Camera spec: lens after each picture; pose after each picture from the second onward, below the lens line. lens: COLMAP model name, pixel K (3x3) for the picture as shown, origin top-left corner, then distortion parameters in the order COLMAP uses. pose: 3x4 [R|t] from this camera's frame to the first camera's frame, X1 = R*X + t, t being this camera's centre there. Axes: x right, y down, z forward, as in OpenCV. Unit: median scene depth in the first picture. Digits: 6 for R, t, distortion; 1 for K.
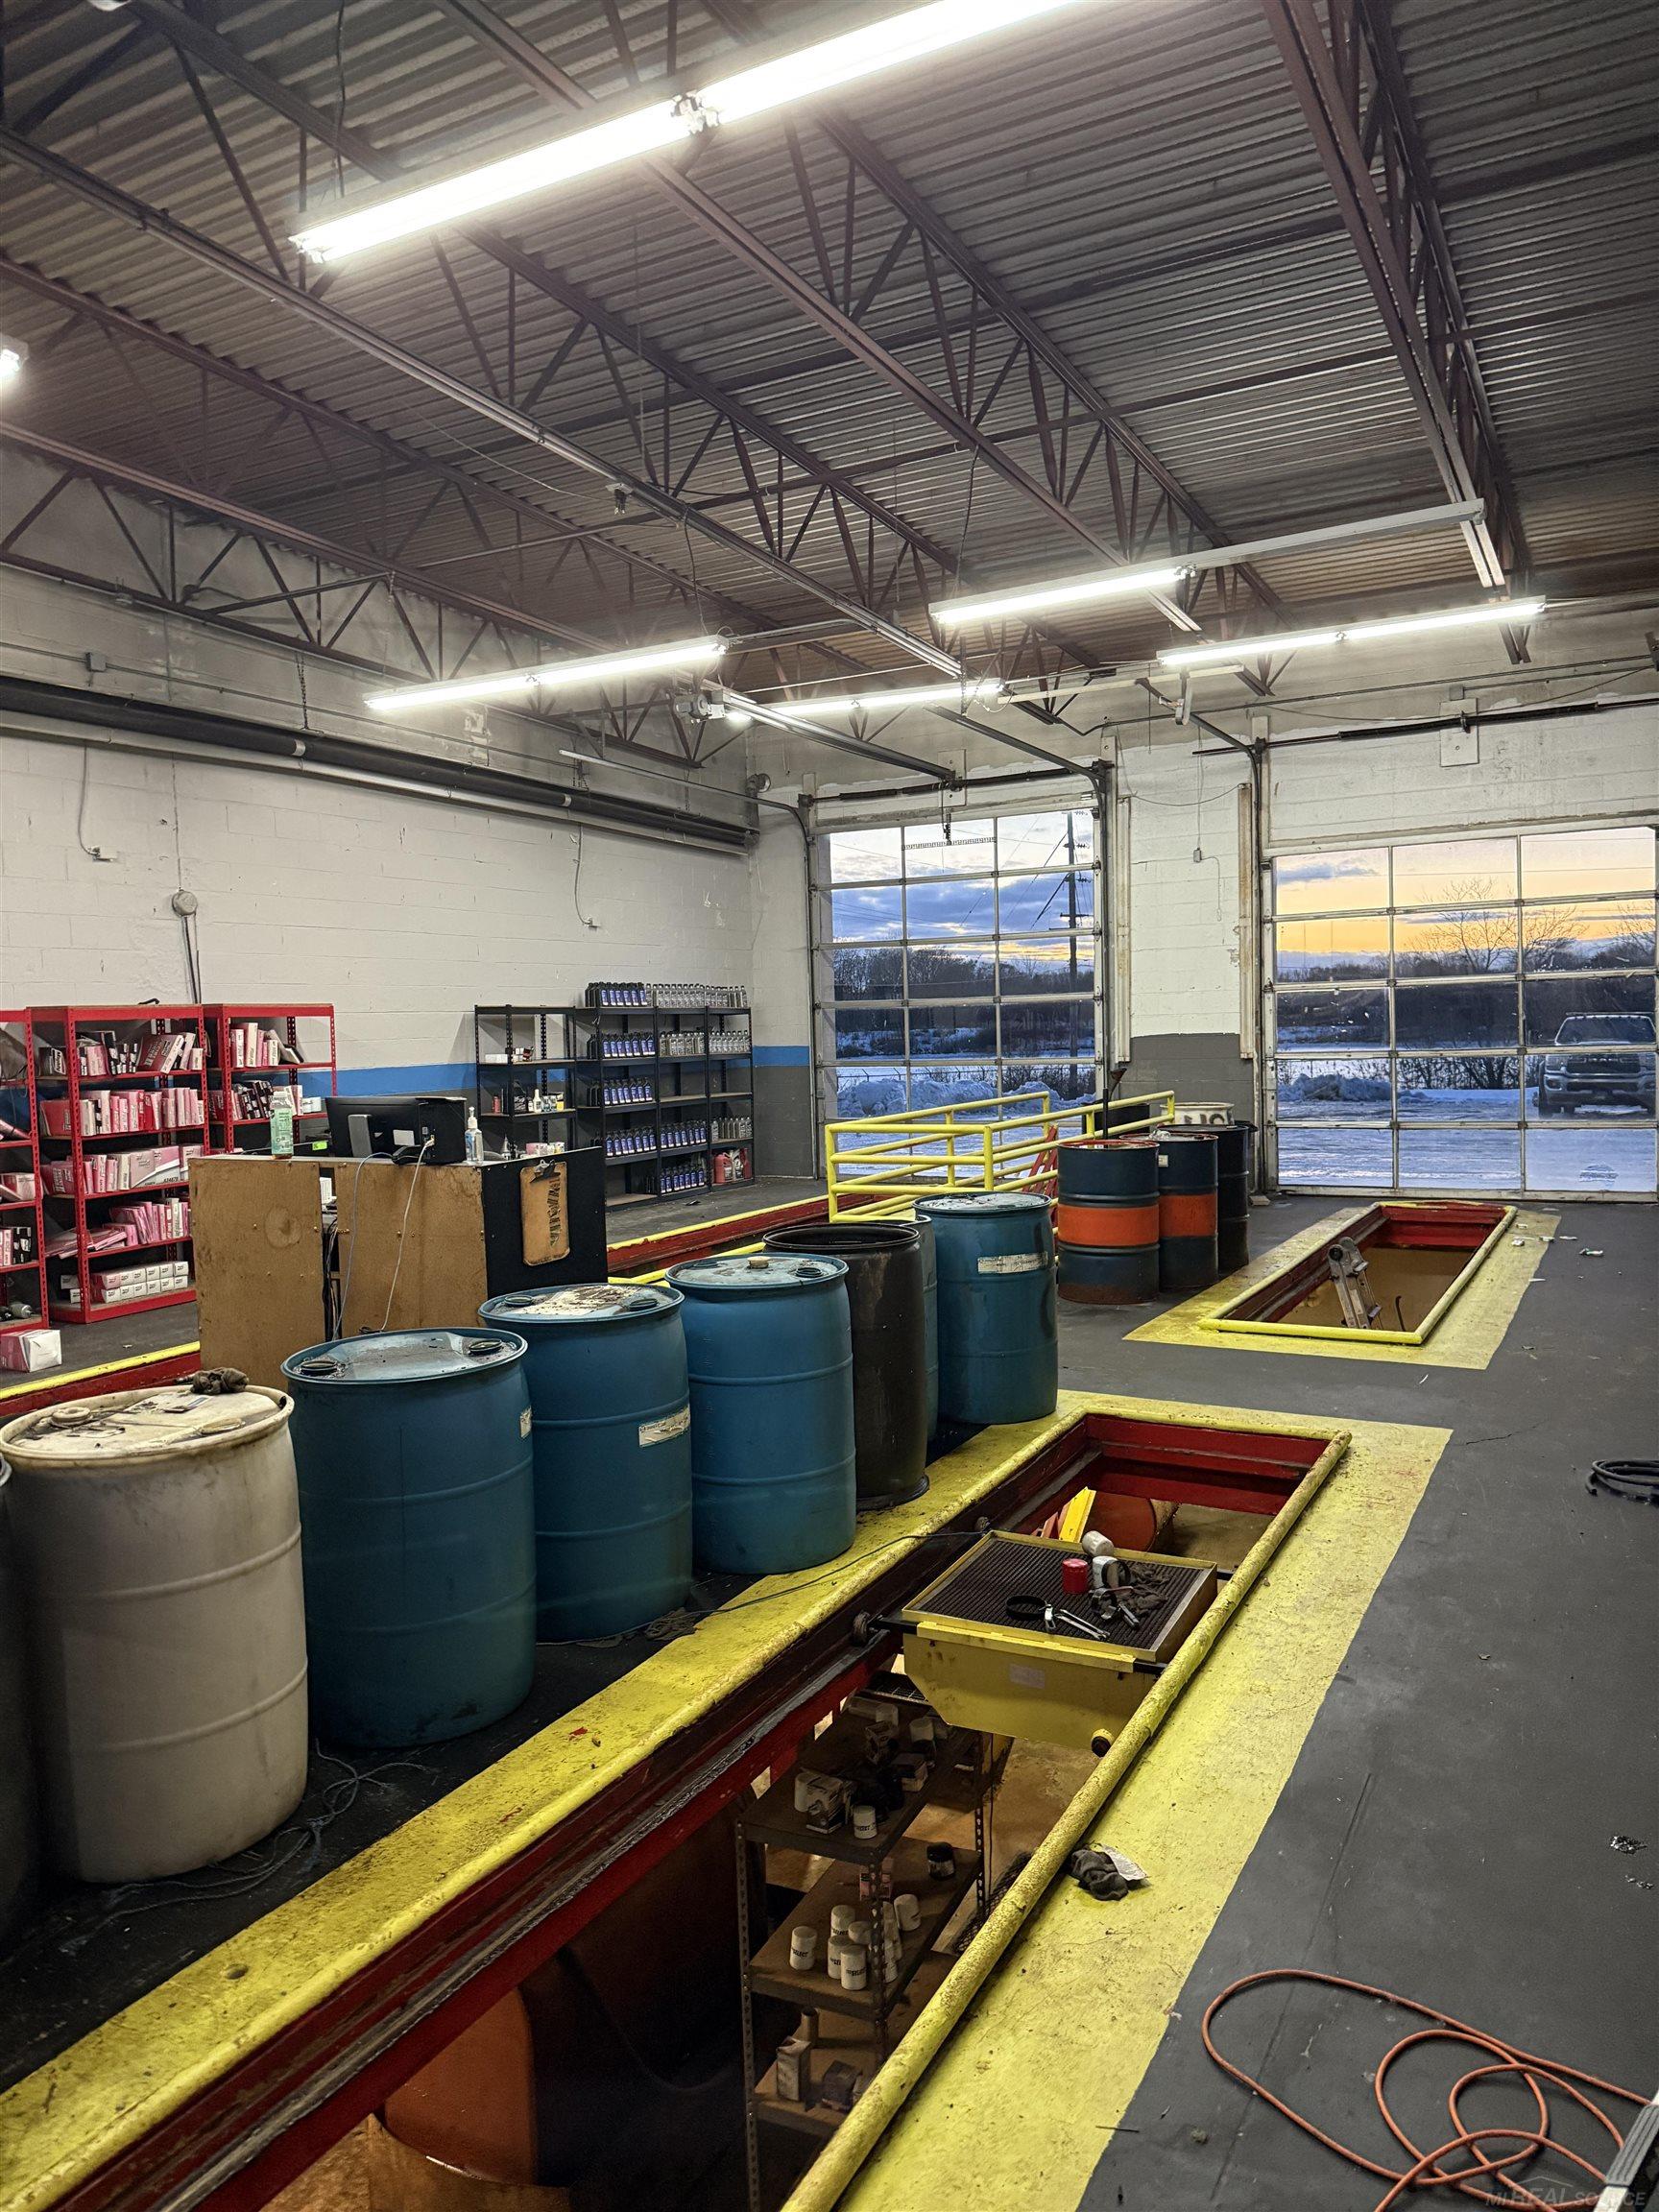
lens RADIAL K [[1523.0, 0, 829.5], [0, 1523.0, 1106.0], [0, 0, 1]] dist [0.127312, -0.194915]
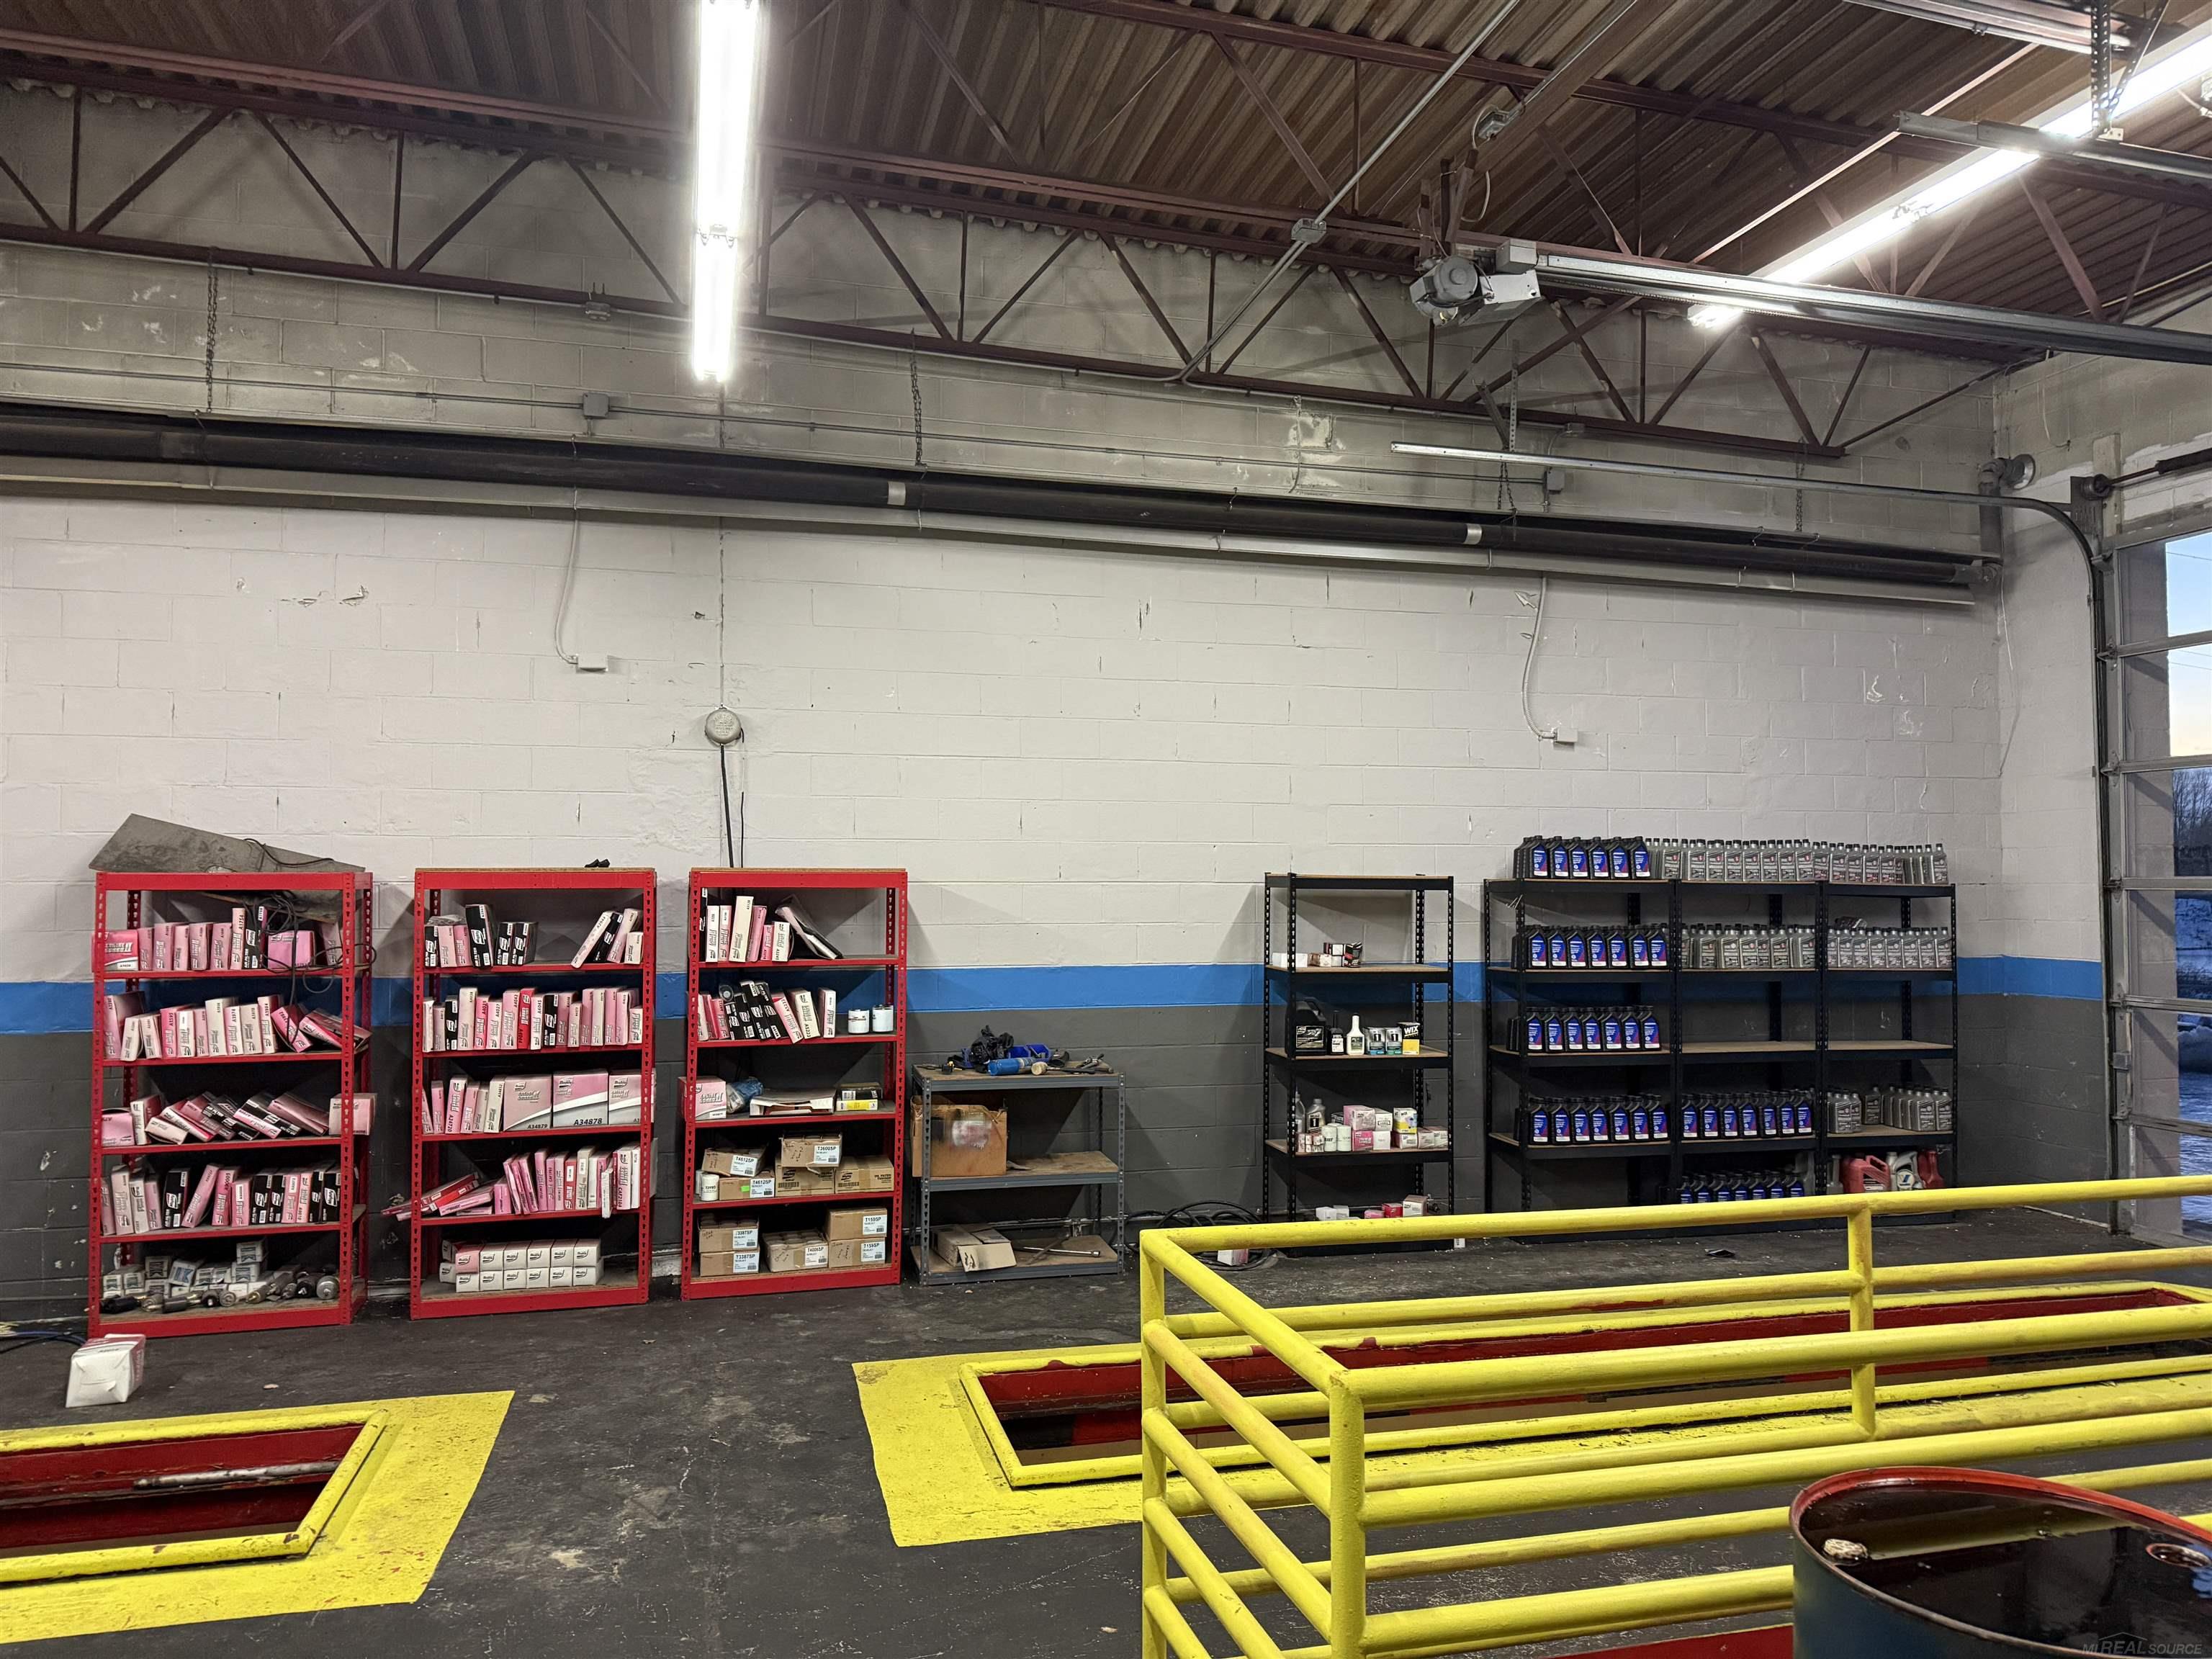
lens RADIAL K [[1523.0, 0, 1116.6], [0, 1523.0, 831.7], [0, 0, 1]] dist [0.127312, -0.194915]
pose [[0.682632, 0.002793, -0.730757, 0.225809], [-0.062777, 0.996520, -0.054834, -0.054937], [0.728061, 0.083307, 0.680432, 0.655773]]
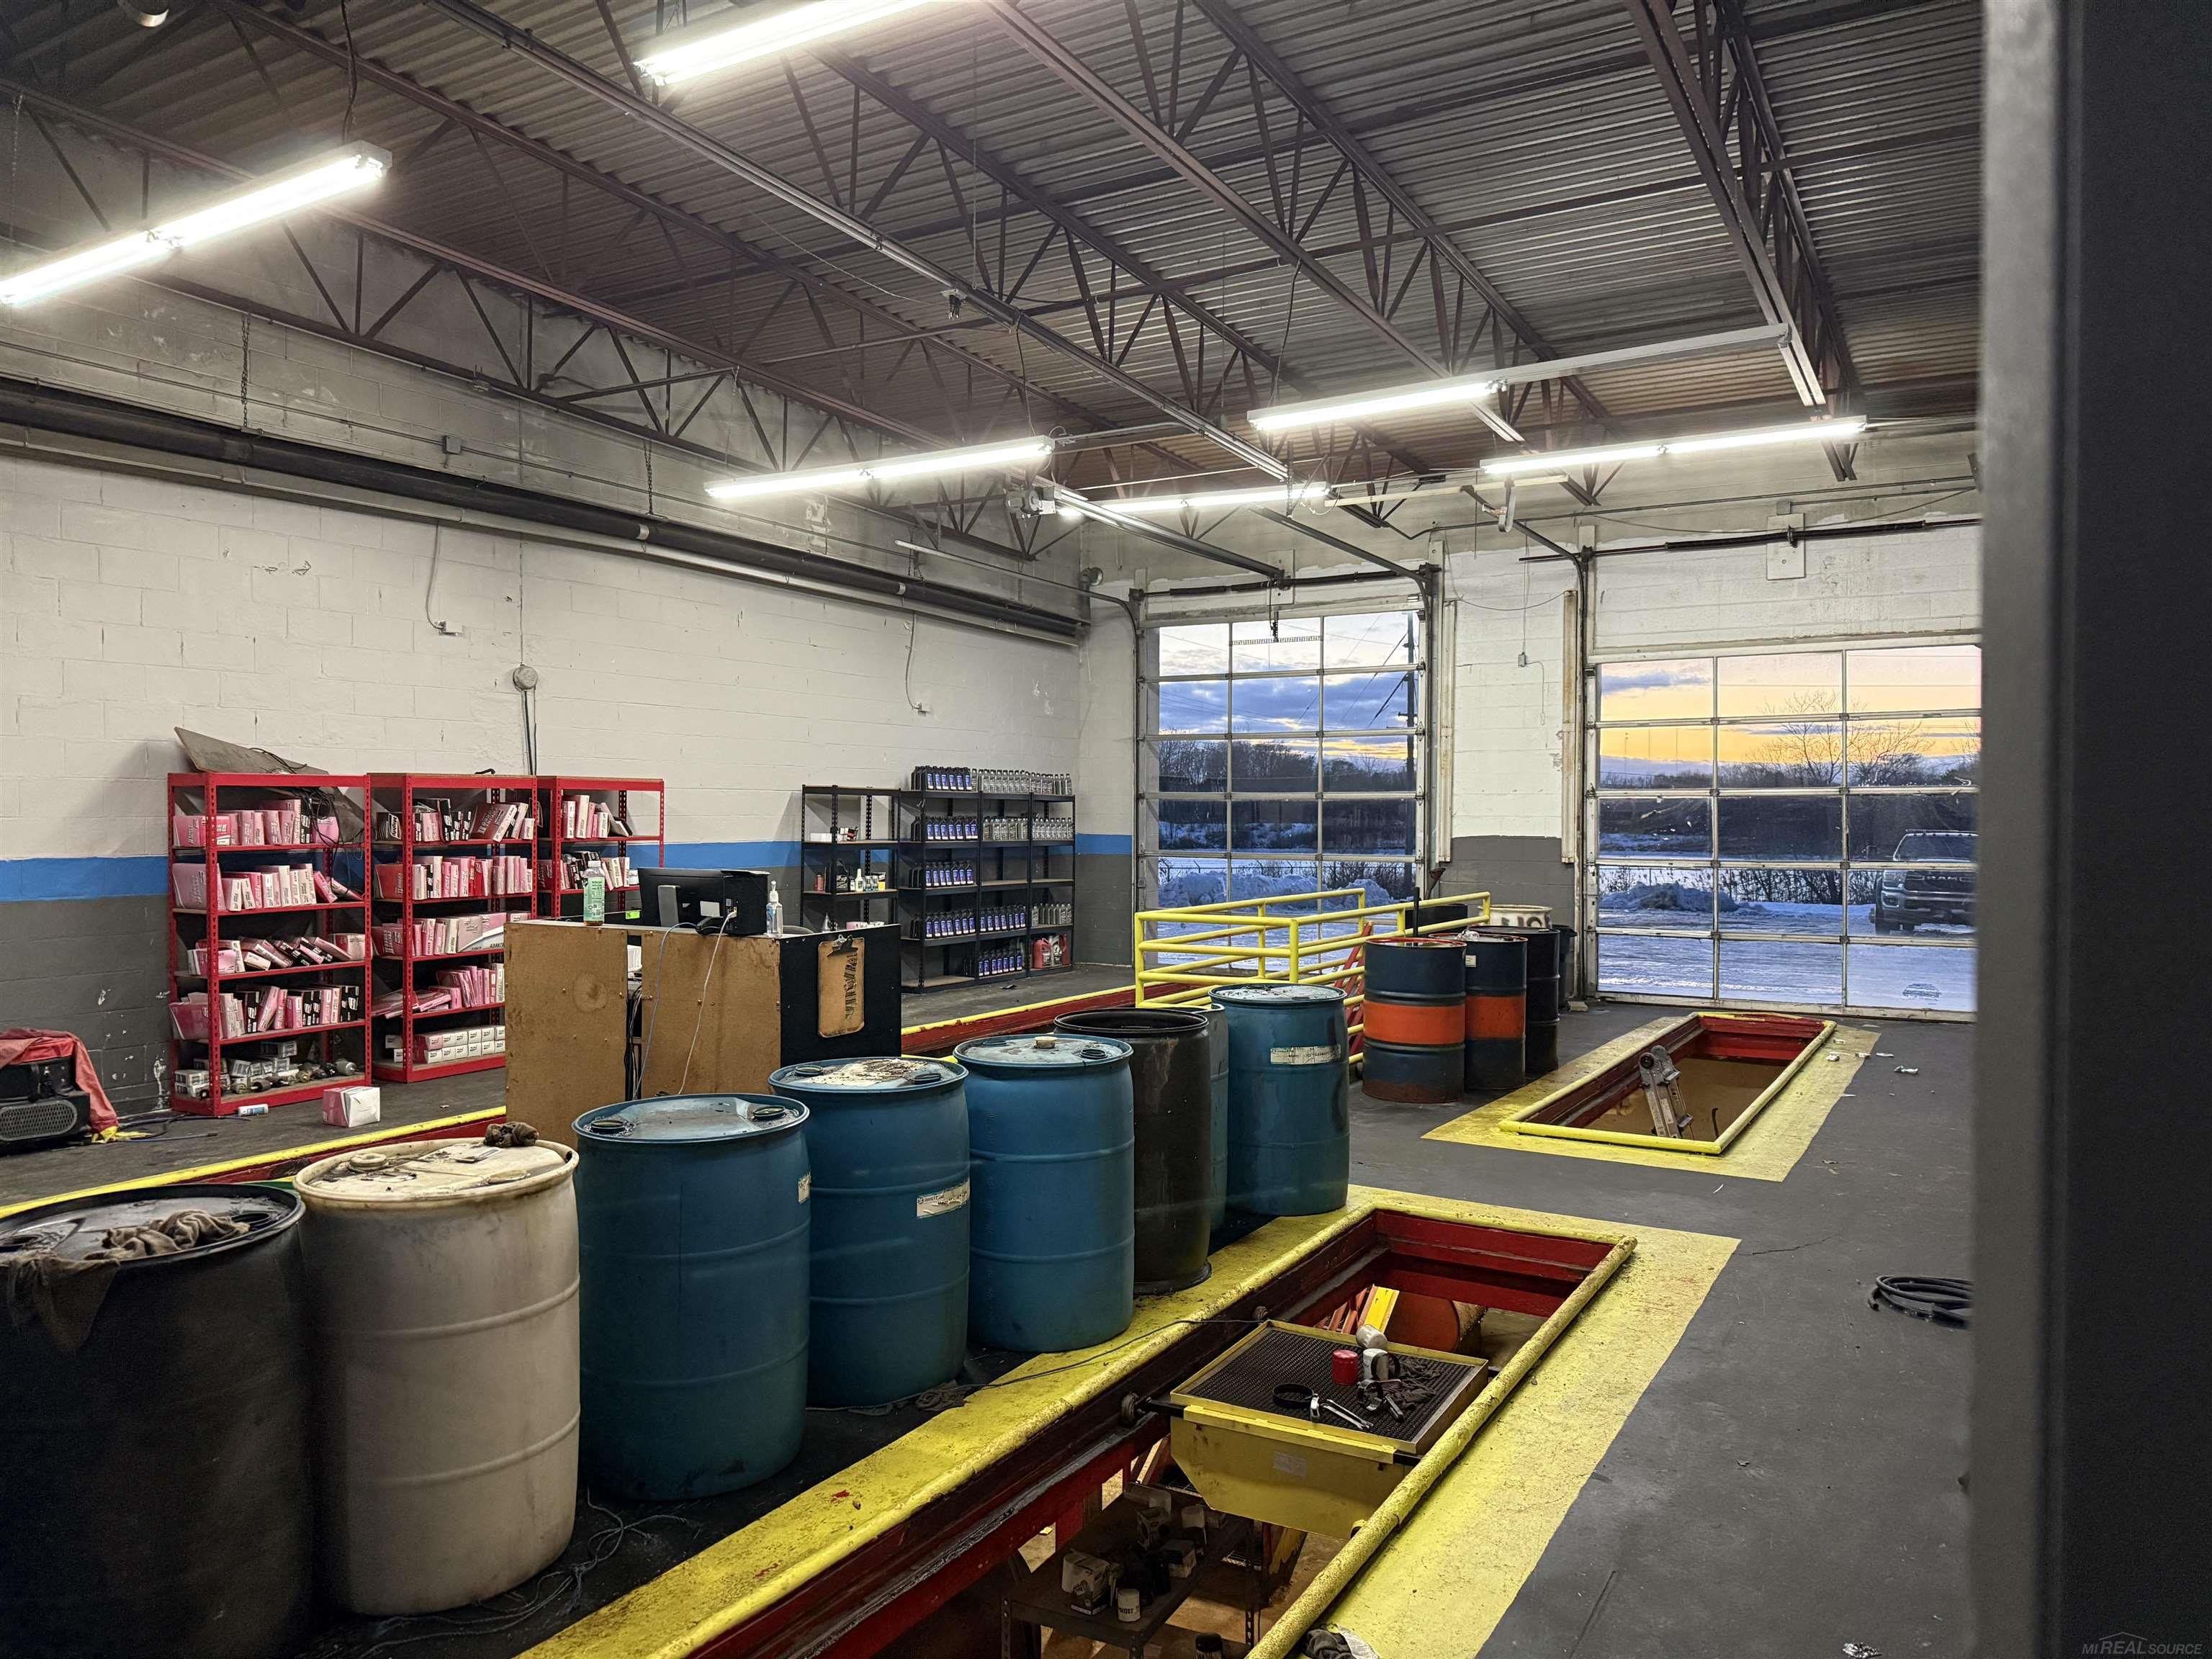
lens RADIAL K [[1523.0, 0, 1116.6], [0, 1523.0, 831.7], [0, 0, 1]] dist [0.127312, -0.194915]
pose [[0.998937, 0.033266, -0.031900, 0.013956], [-0.034589, 0.998525, -0.041845, 0.001217], [0.030461, 0.042904, 0.998615, -0.013315]]
